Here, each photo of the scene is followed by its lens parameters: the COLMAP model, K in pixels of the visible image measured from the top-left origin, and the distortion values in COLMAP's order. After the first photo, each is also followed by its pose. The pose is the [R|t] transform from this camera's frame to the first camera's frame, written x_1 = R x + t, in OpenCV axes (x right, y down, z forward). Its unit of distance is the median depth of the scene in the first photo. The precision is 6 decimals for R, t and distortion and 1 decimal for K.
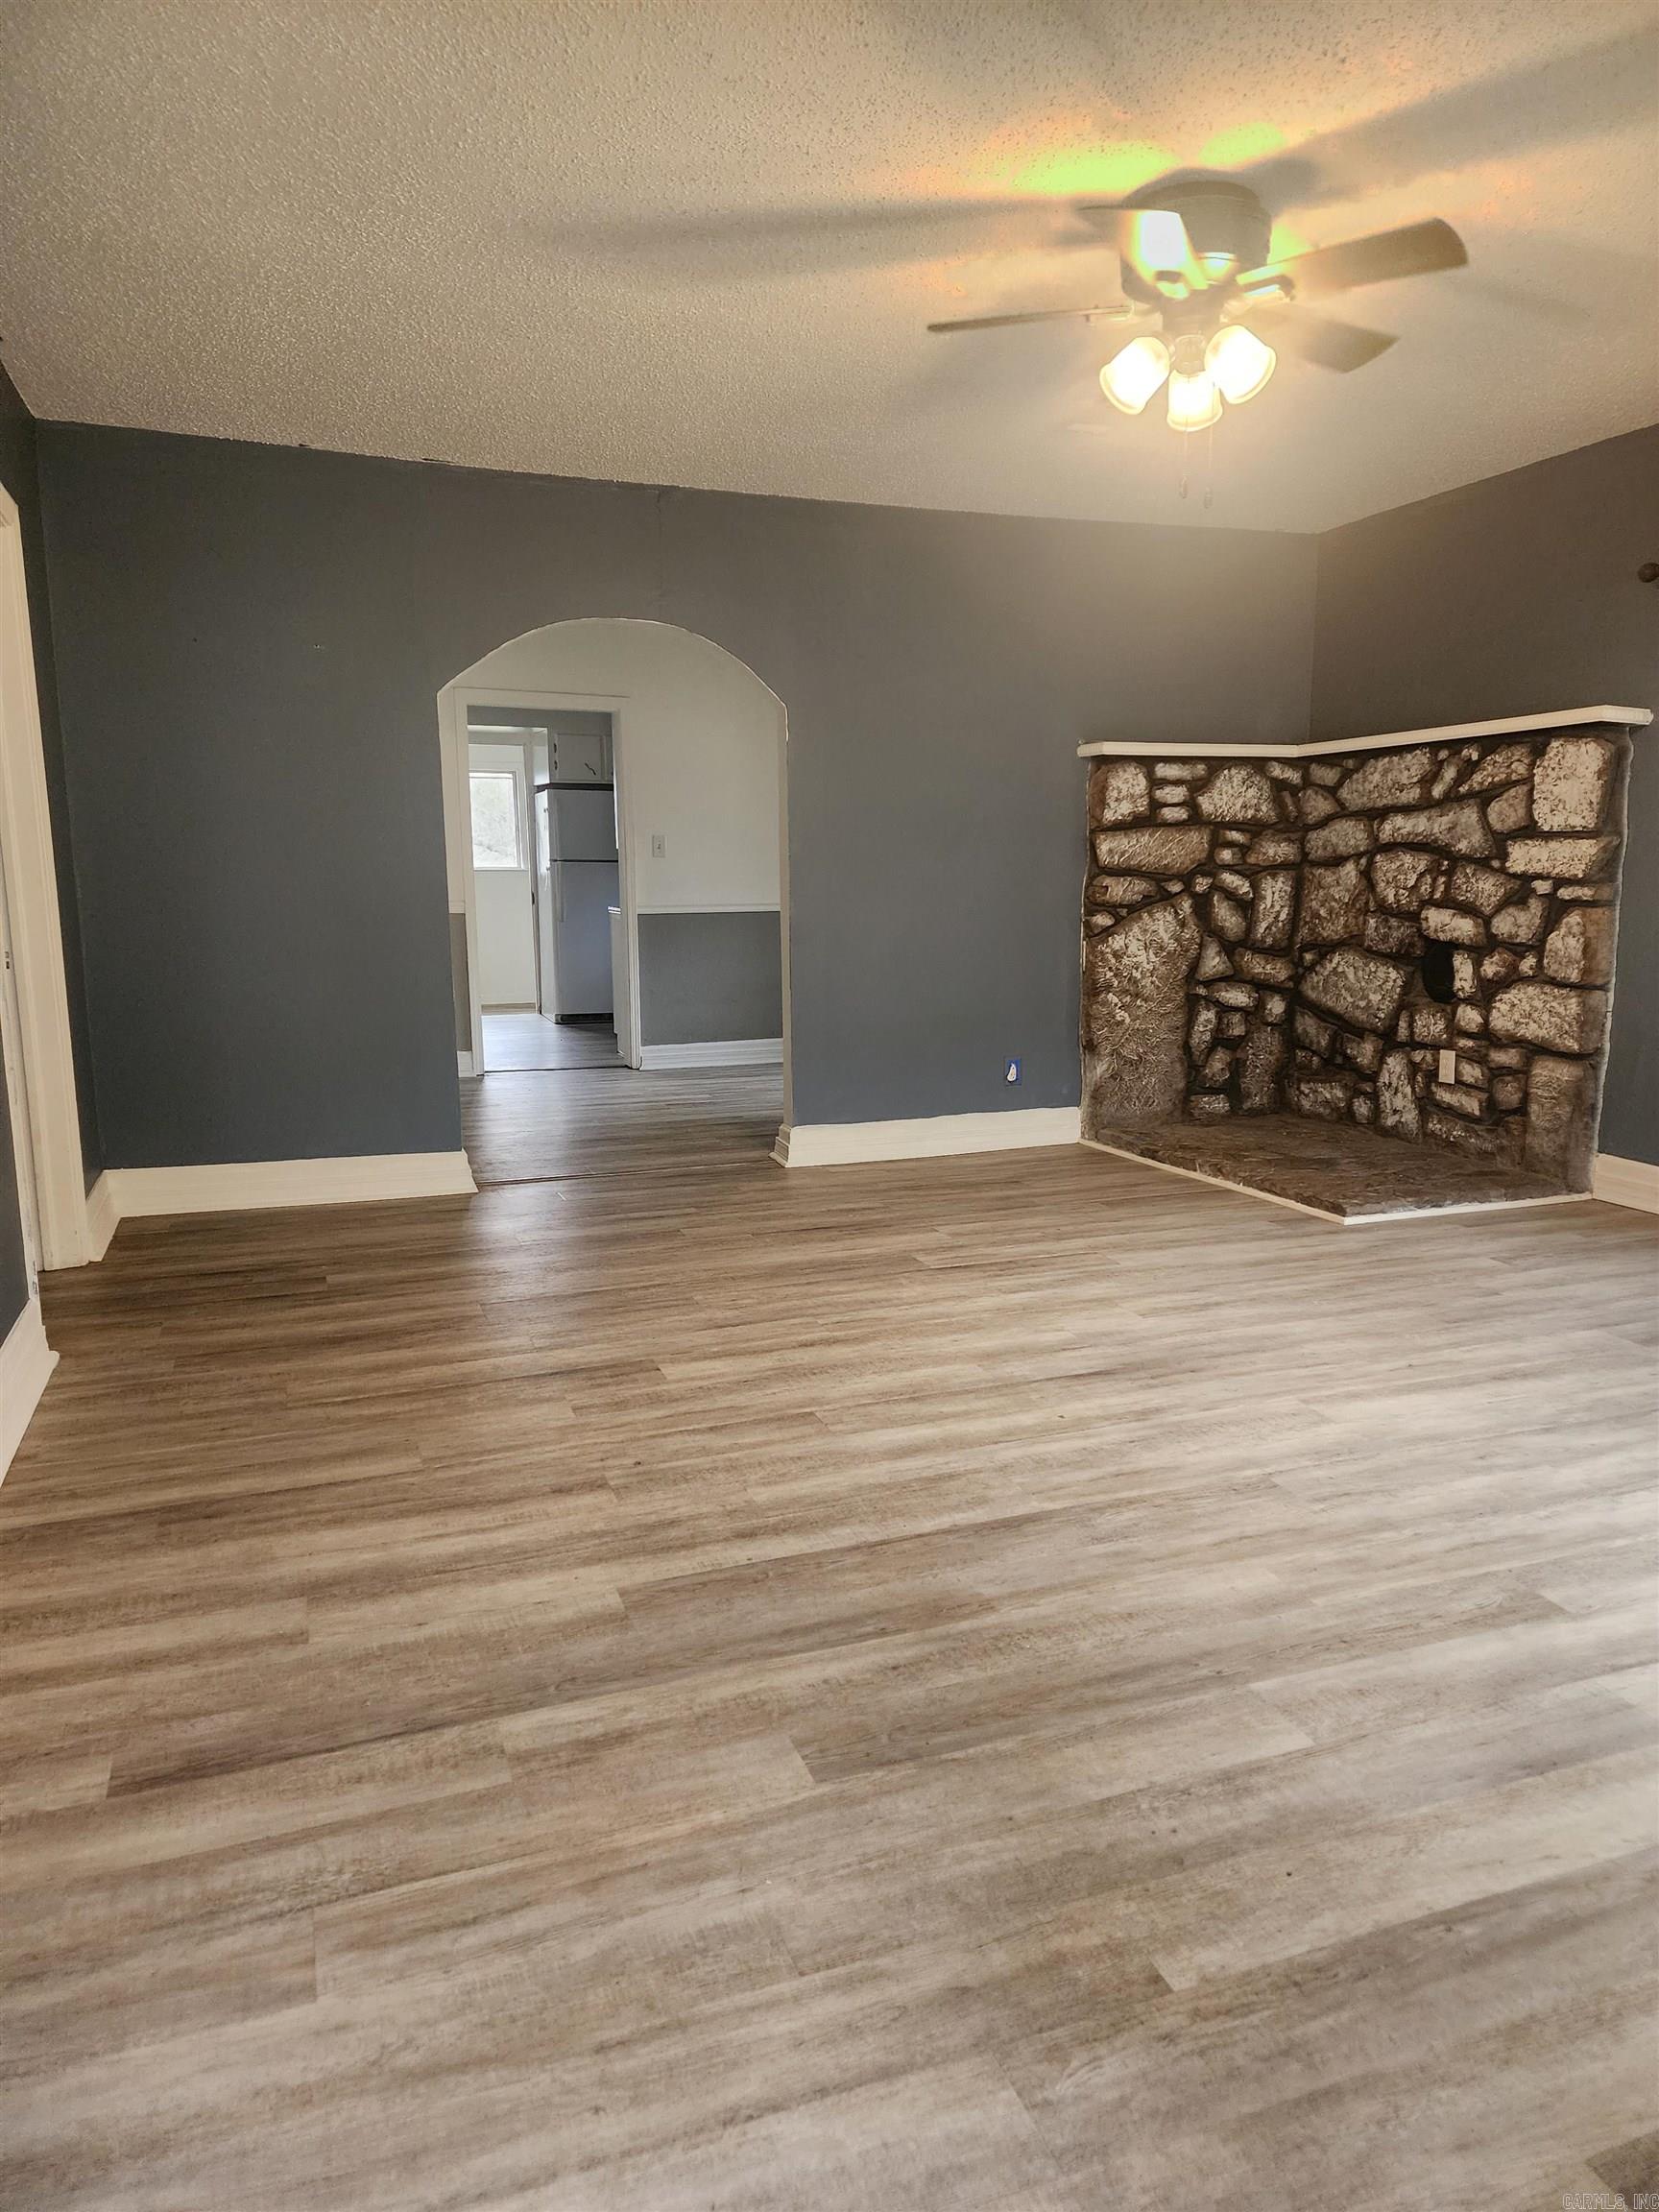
lens RADIAL K [[1481.8, 0, 829.9], [0, 1481.8, 1110.6], [0, 0, 1]] dist [0.038350, -0.008519]
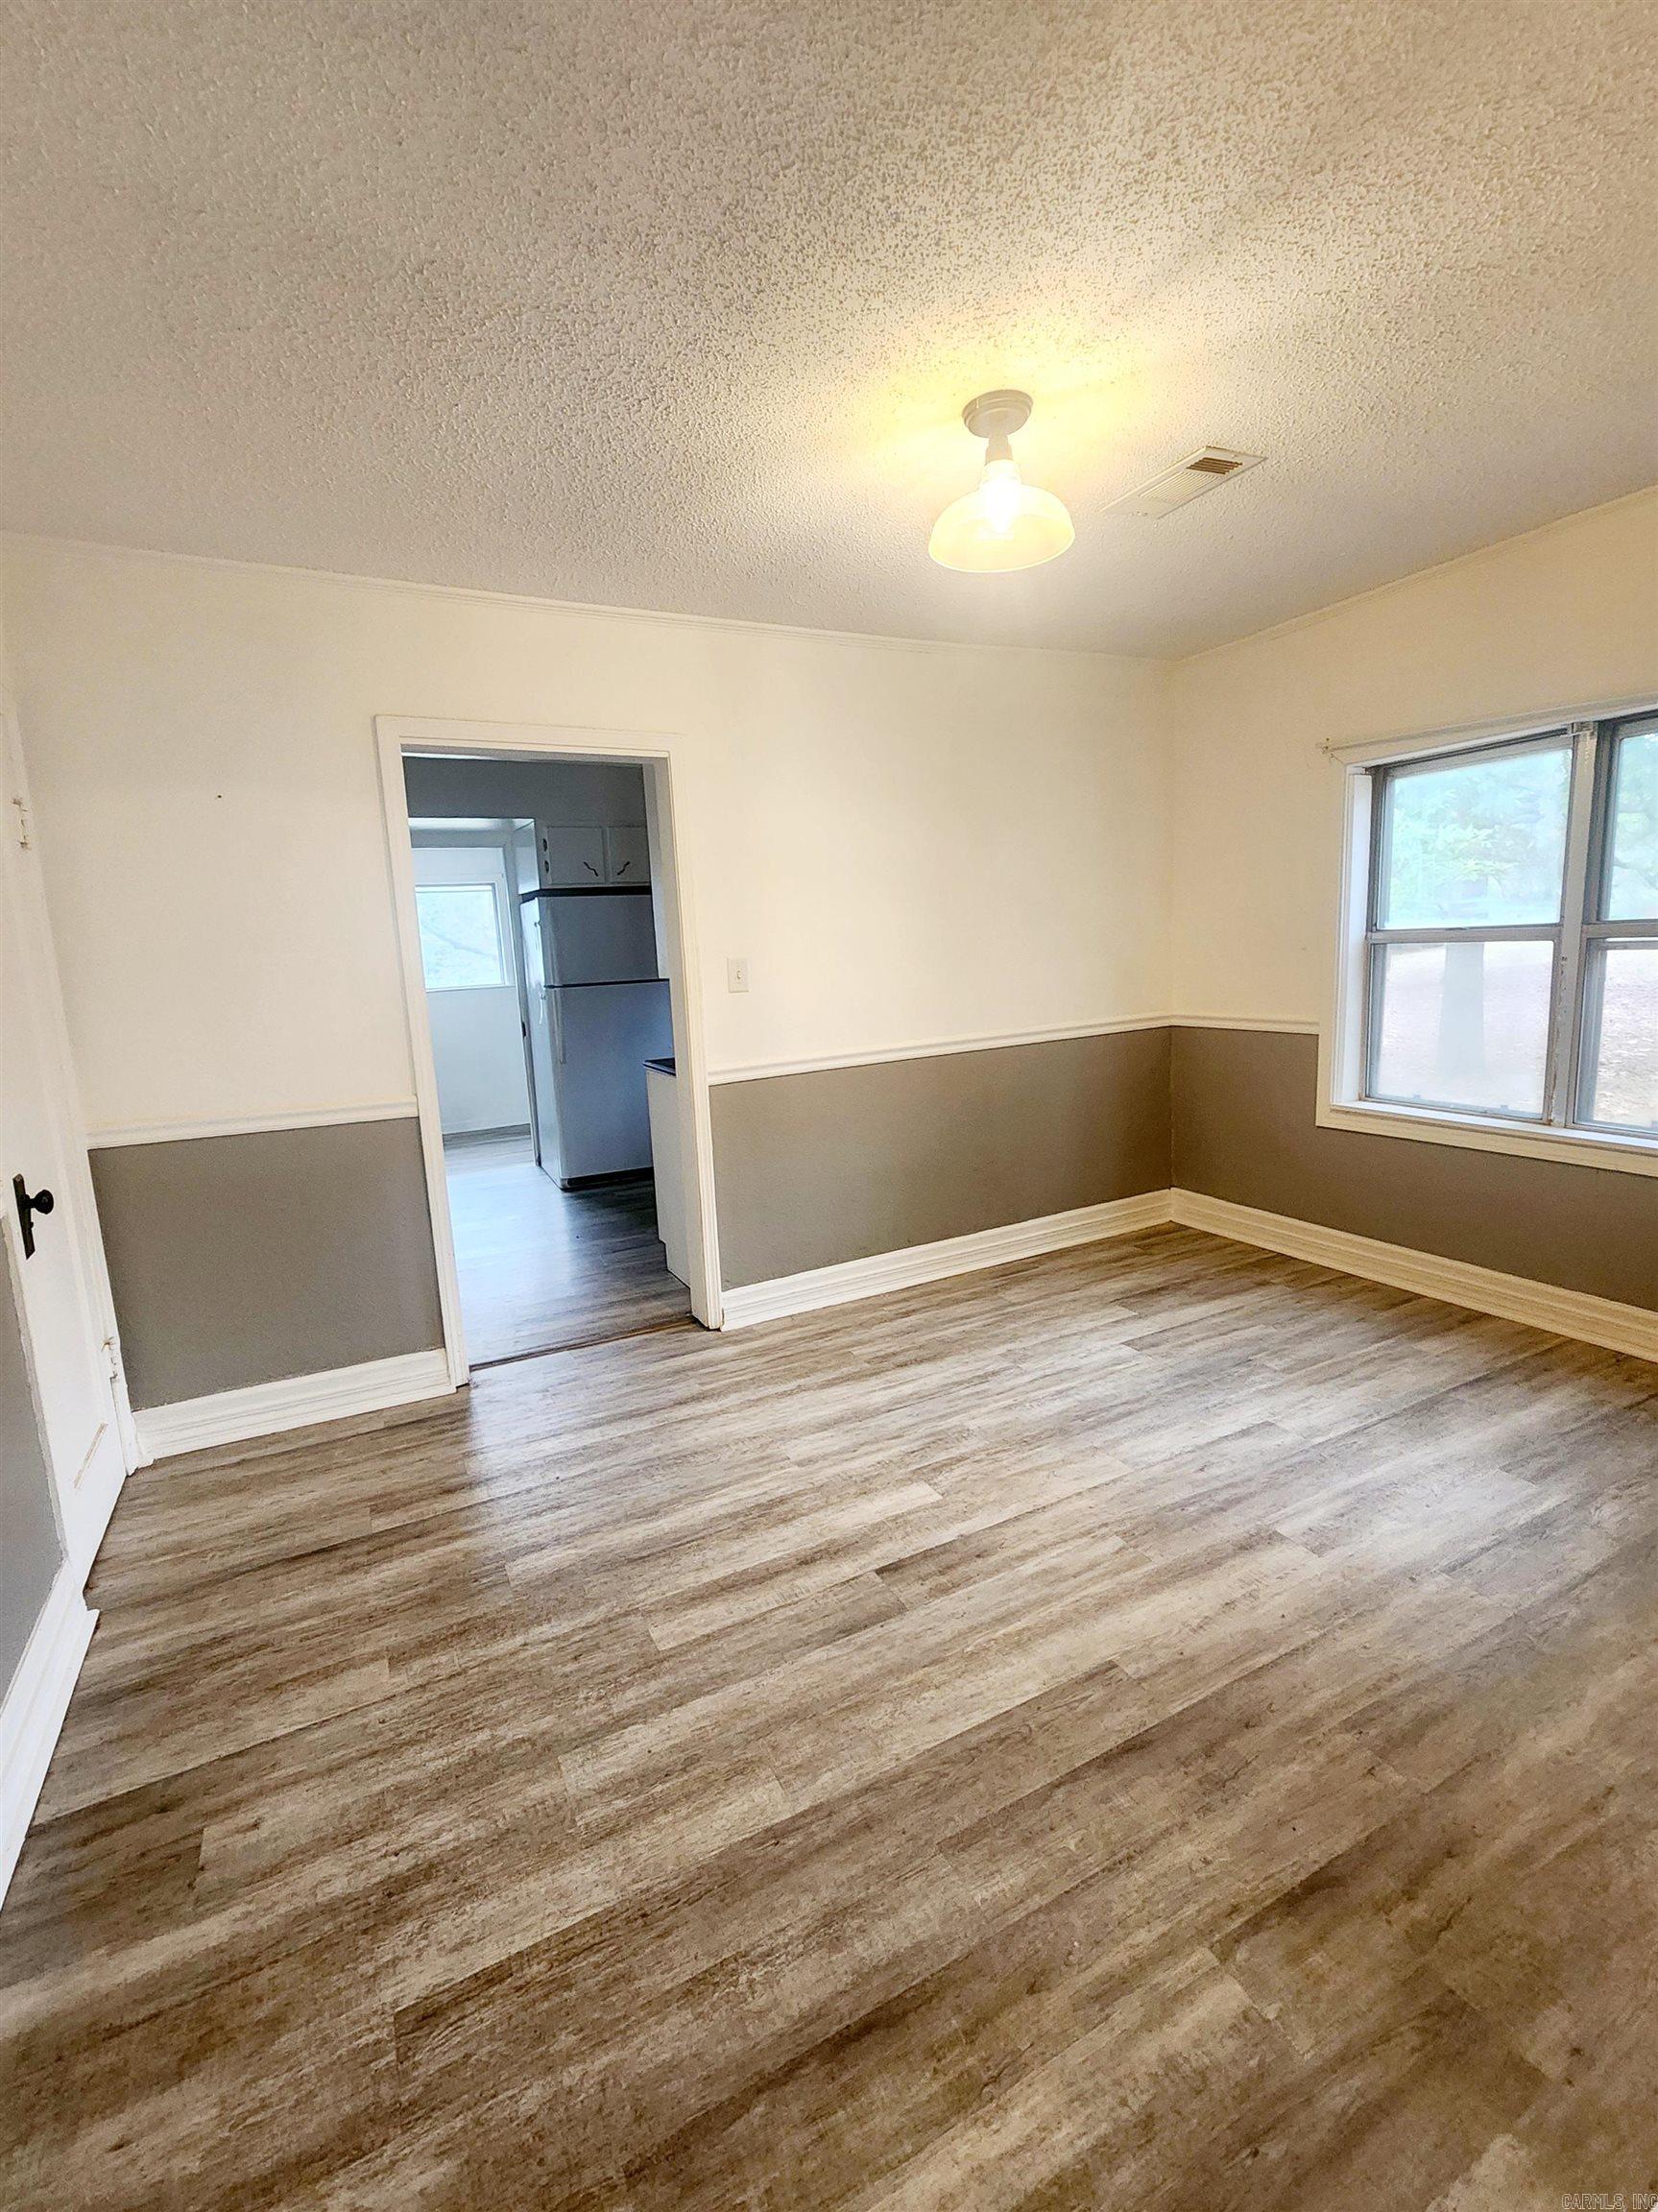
lens RADIAL K [[941.6, 0, 826.6], [0, 941.6, 1105.1], [0, 0, 1]] dist [0.003632, 0.001213]
pose [[0.991594, -0.054886, 0.117170, -0.102062], [0.054420, 0.998492, 0.007178, -0.101138], [-0.117388, -0.000741, 0.993086, 0.483257]]
